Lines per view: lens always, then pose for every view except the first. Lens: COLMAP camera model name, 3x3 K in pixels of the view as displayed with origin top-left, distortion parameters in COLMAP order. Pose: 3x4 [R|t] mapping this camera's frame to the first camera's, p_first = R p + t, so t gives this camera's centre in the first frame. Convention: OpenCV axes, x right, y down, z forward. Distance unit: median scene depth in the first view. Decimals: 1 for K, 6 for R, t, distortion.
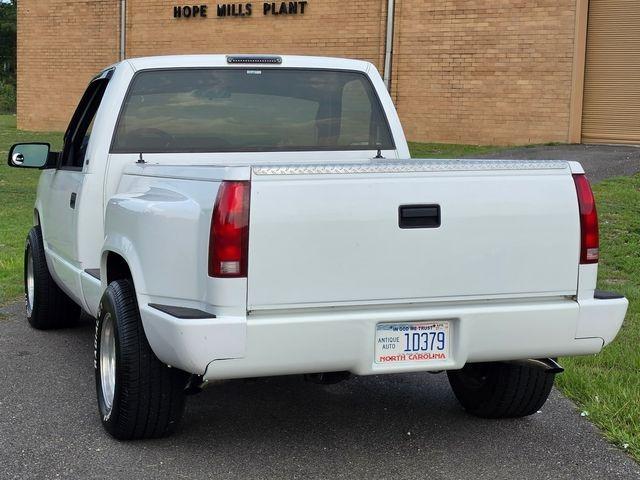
lens RADIAL K [[1344.9, 0, 320.7], [0, 1344.9, 316.8], [0, 0, 1]] dist [0.079509, 0.155355]
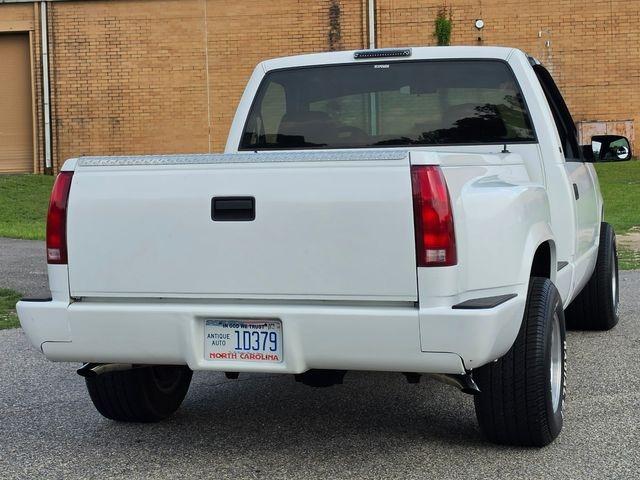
lens RADIAL K [[1397.5, 0, 308.5], [0, 1397.5, 226.5], [0, 0, 1]] dist [0.220712, -0.364778]
pose [[0.799757, 0.020034, -0.599990, 0.694921], [-0.064791, 0.996486, -0.053090, -0.011921], [0.596818, 0.081333, 0.798244, 0.226942]]
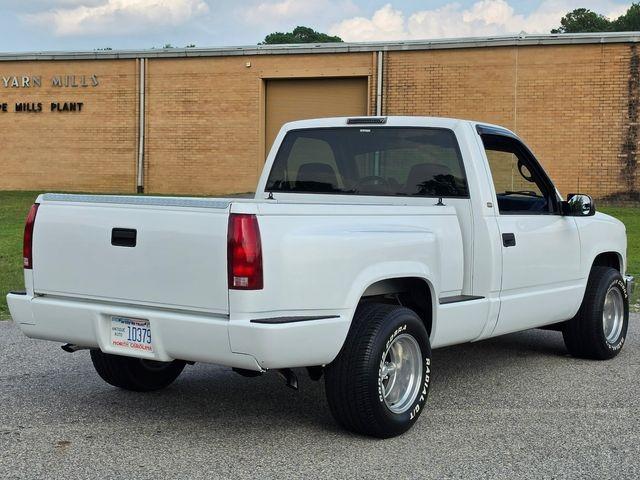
lens RADIAL K [[1263.9, 0, 284.3], [0, 1263.9, 240.6], [0, 0, 1]] dist [0.068838, 0.007660]
pose [[0.560035, 0.061032, -0.826218, 1.154289], [-0.139053, 0.990060, -0.021119, -0.065110], [0.816716, 0.126715, 0.562954, 0.414114]]
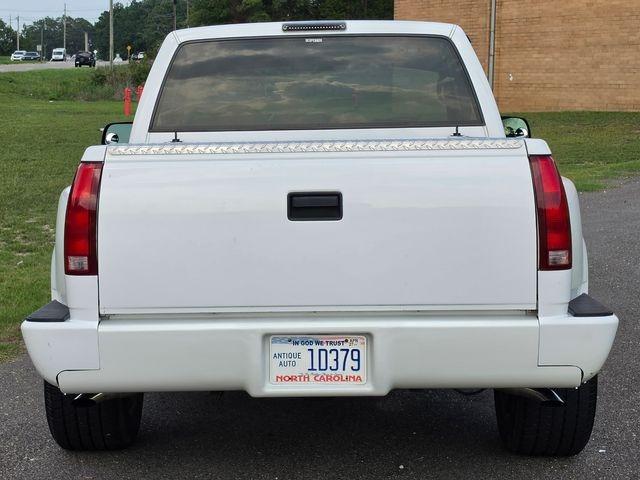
lens RADIAL K [[1337.8, 0, 320.0], [0, 1337.8, 240.0], [0, 0, 1]] dist [0.213362, -0.118338]
pose [[0.944720, 0.021903, -0.327145, 0.331437], [-0.035568, 0.998724, -0.035845, -0.024455], [0.325942, 0.045500, 0.944294, 0.228099]]
